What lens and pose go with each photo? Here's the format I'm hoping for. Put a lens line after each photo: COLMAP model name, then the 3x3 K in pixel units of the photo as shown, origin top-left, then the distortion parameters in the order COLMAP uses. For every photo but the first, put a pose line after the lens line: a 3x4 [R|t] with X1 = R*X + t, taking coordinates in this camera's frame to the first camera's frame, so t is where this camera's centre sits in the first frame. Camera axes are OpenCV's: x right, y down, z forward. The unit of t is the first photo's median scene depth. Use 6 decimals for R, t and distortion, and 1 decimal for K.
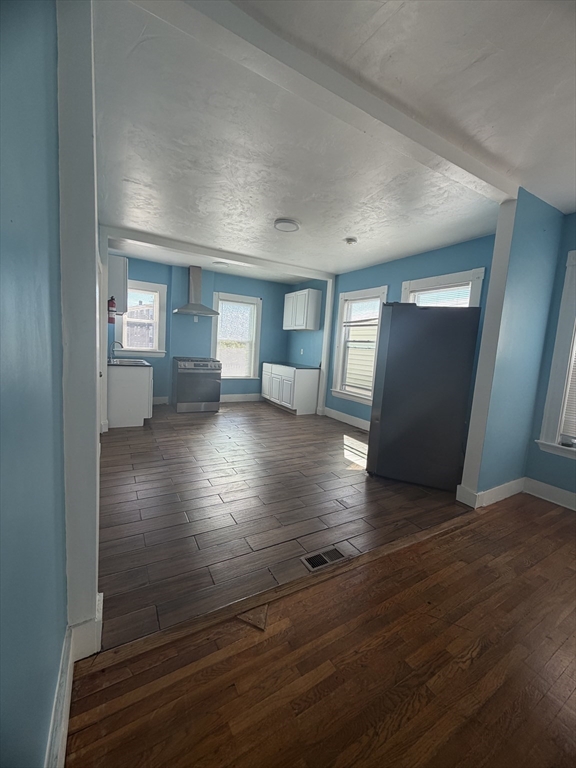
lens RADIAL K [[304.6, 0, 288.0], [0, 304.6, 384.0], [0, 0, 1]] dist [0.000886, 0.000289]
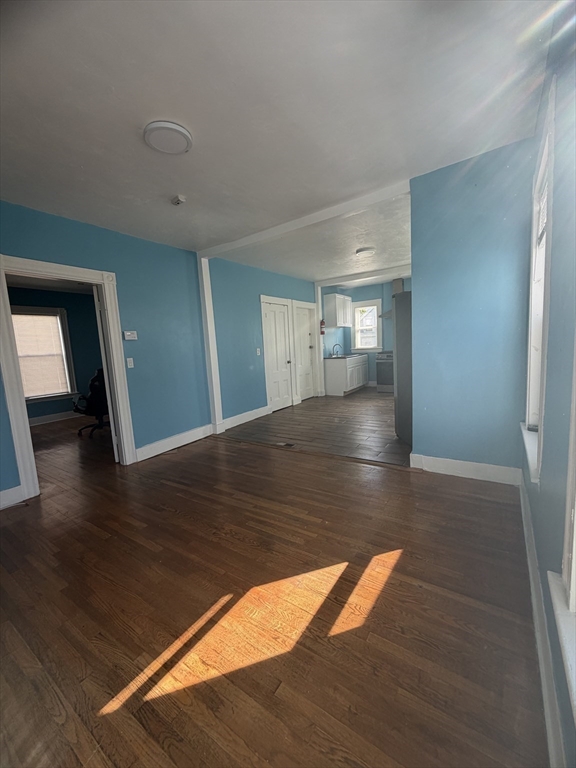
lens RADIAL K [[304.6, 0, 288.0], [0, 304.6, 384.0], [0, 0, 1]] dist [0.000886, 0.000289]
pose [[0.424363, 0.019457, -0.905283, 0.662882], [-0.024050, 0.999659, 0.010211, 0.052949], [0.905173, 0.017439, 0.424686, 0.053317]]
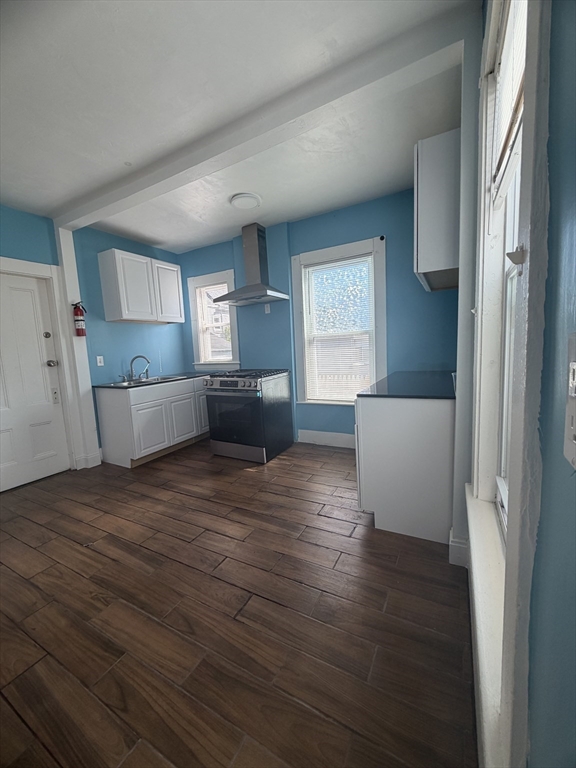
lens RADIAL K [[304.6, 0, 288.0], [0, 304.6, 384.0], [0, 0, 1]] dist [0.000886, 0.000289]
pose [[0.526449, 0.012542, -0.850114, 0.277430], [-0.022494, 0.999747, 0.000820, -0.060959], [0.849909, 0.018691, 0.526598, 0.744694]]
